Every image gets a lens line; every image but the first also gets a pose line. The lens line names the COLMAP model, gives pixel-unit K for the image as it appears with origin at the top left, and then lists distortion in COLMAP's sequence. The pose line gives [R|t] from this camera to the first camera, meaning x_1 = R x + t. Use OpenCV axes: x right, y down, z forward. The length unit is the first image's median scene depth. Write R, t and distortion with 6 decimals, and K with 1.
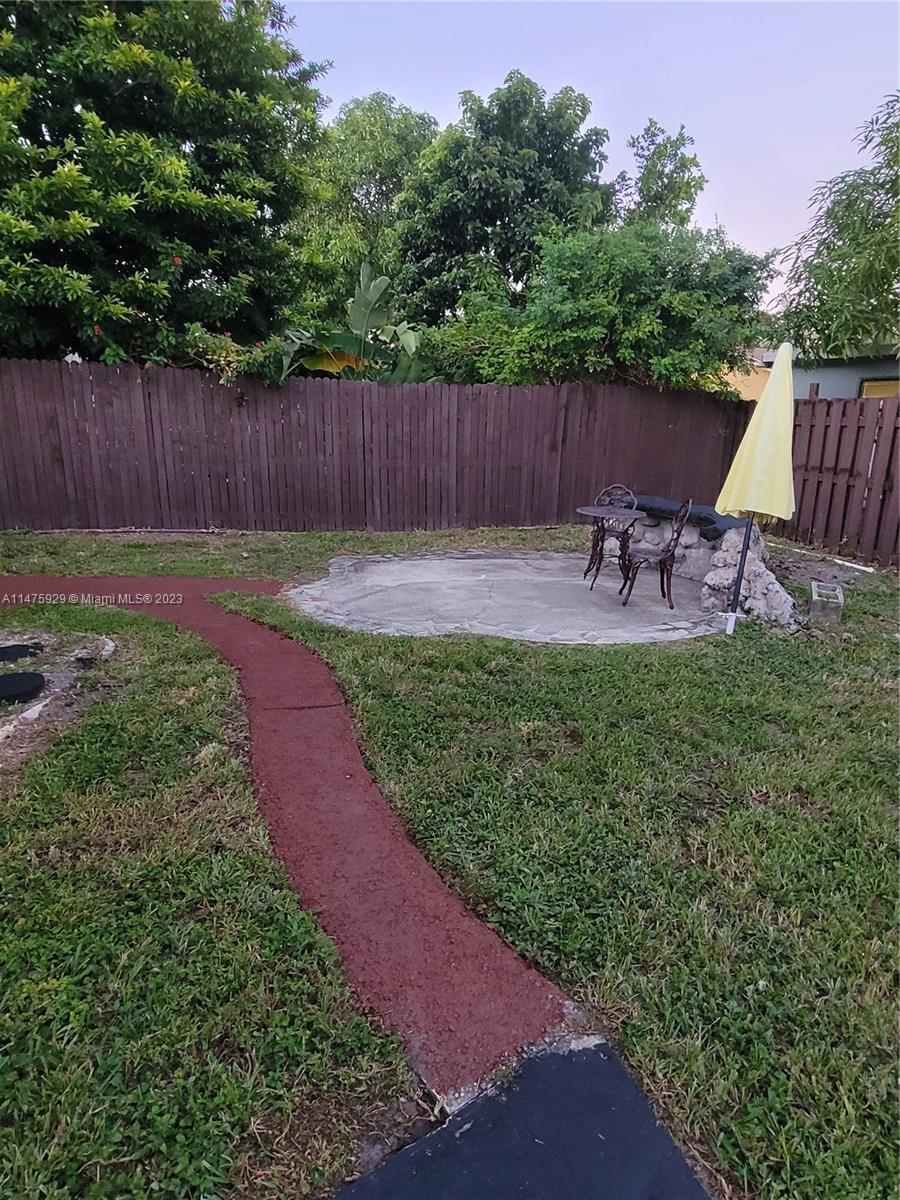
lens RADIAL K [[682.9, 0, 454.6], [0, 682.9, 599.5], [0, 0, 1]] dist [0.001079, -0.001786]
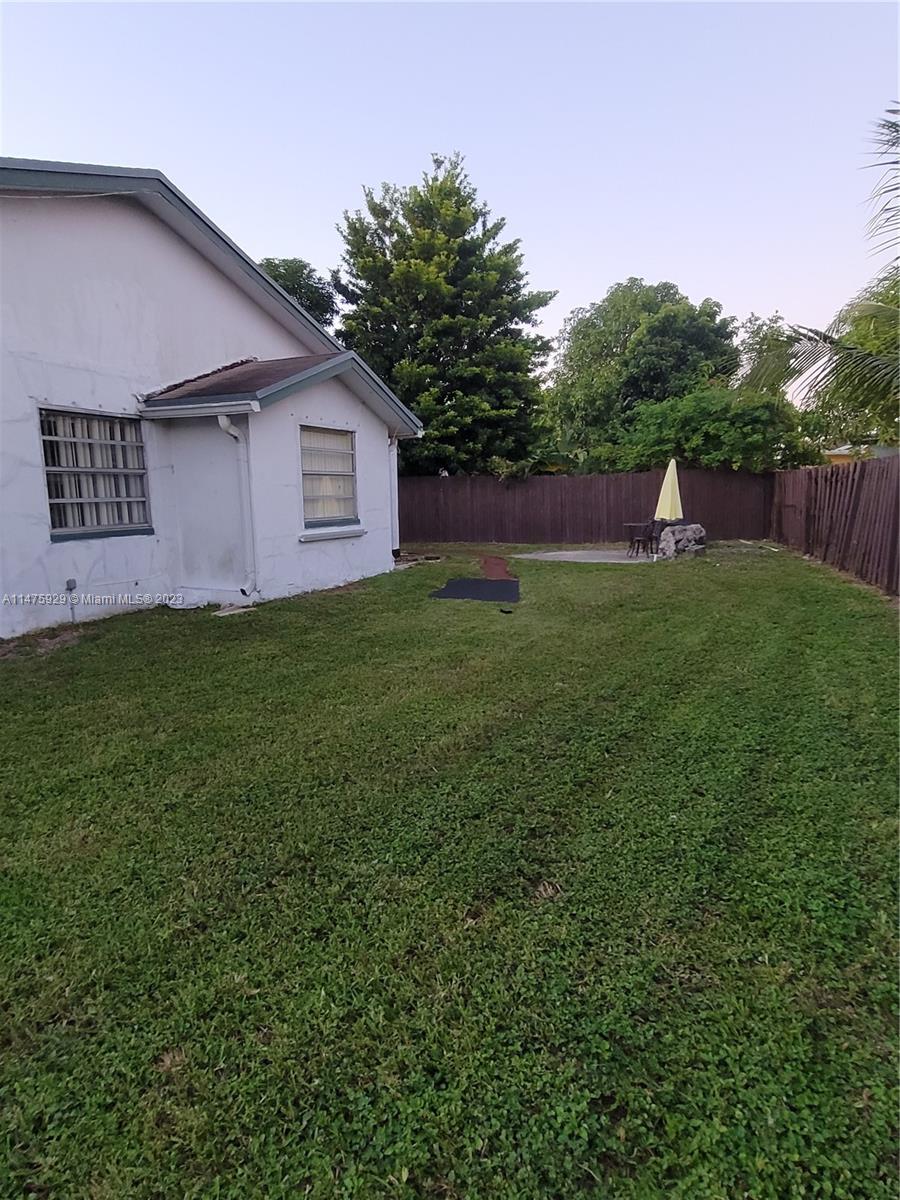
lens RADIAL K [[682.9, 0, 450.4], [0, 682.9, 604.6], [0, 0, 1]] dist [0.001079, -0.001786]
pose [[0.899767, 0.020957, -0.435867, 0.526035], [-0.066746, 0.993702, -0.090006, 0.323739], [0.431236, 0.110077, 0.895499, -1.111001]]
